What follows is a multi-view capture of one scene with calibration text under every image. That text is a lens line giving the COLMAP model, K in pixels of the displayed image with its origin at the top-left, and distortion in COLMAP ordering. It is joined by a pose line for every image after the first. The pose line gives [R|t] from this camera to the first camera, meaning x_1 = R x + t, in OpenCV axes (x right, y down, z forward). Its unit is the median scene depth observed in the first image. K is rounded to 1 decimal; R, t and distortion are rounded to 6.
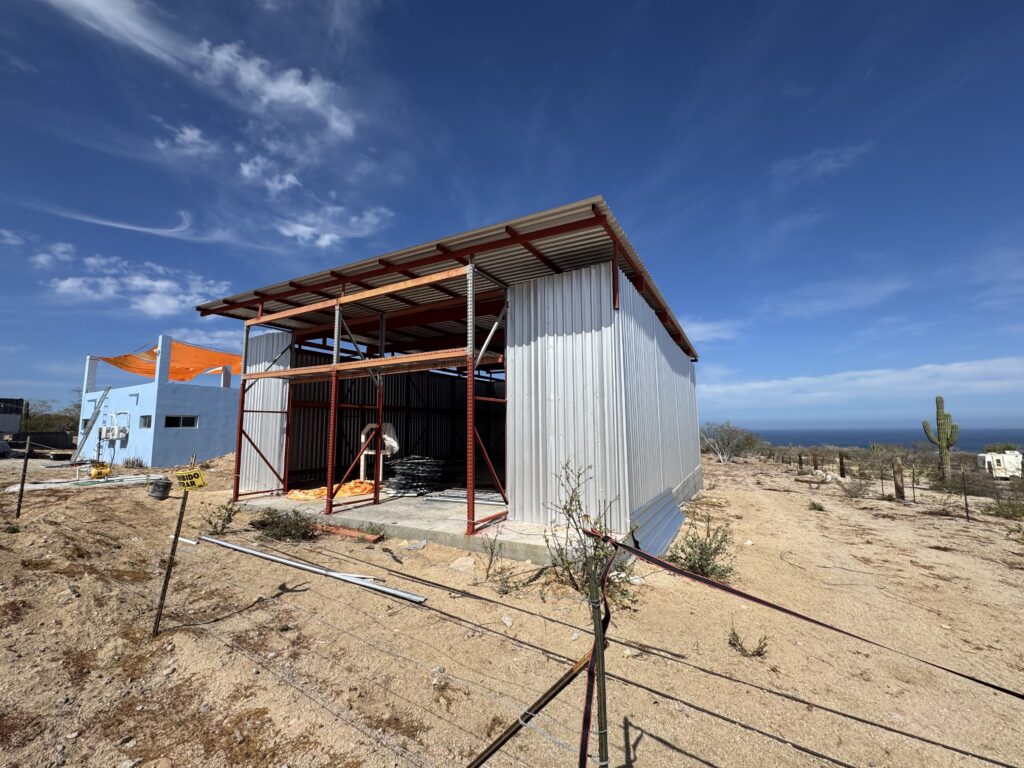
lens RADIAL K [[404.2, 0, 504.5], [0, 404.2, 388.2], [0, 0, 1]] dist [0.000159, 0.000347]
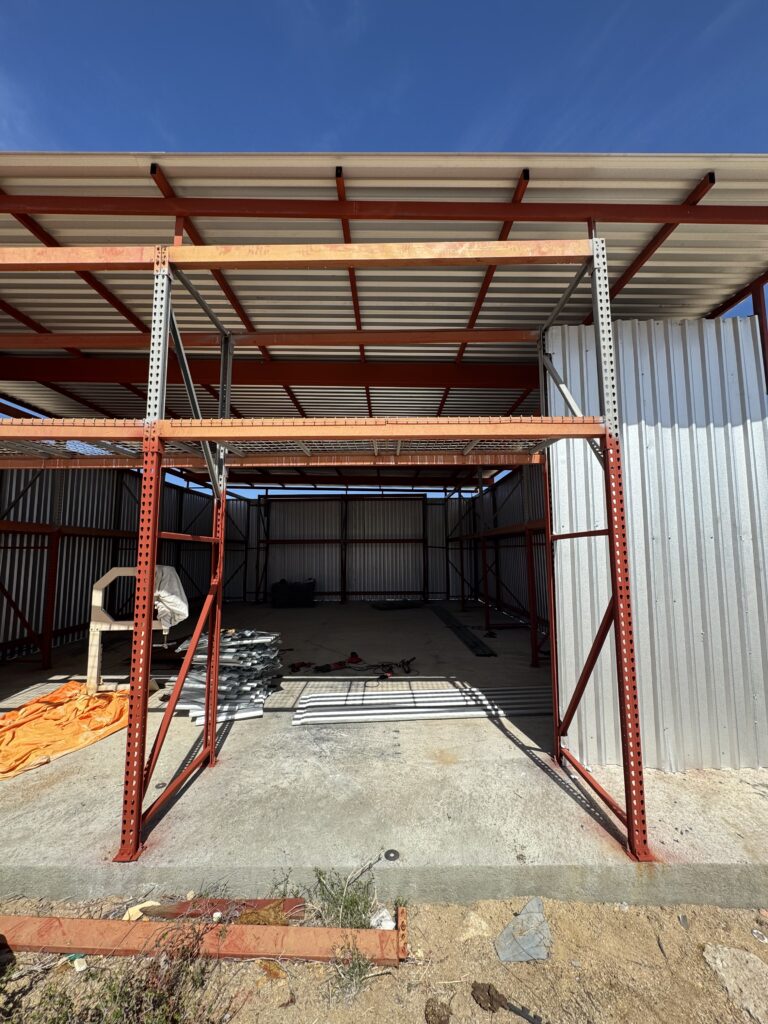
lens RADIAL K [[404.2, 0, 388.4], [0, 404.2, 515.2], [0, 0, 1]] dist [0.000159, 0.000347]
pose [[0.871869, 0.049064, 0.487276, -0.297653], [-0.050002, 0.998688, -0.011093, 0.013642], [-0.487180, -0.014693, 0.873178, 0.424308]]
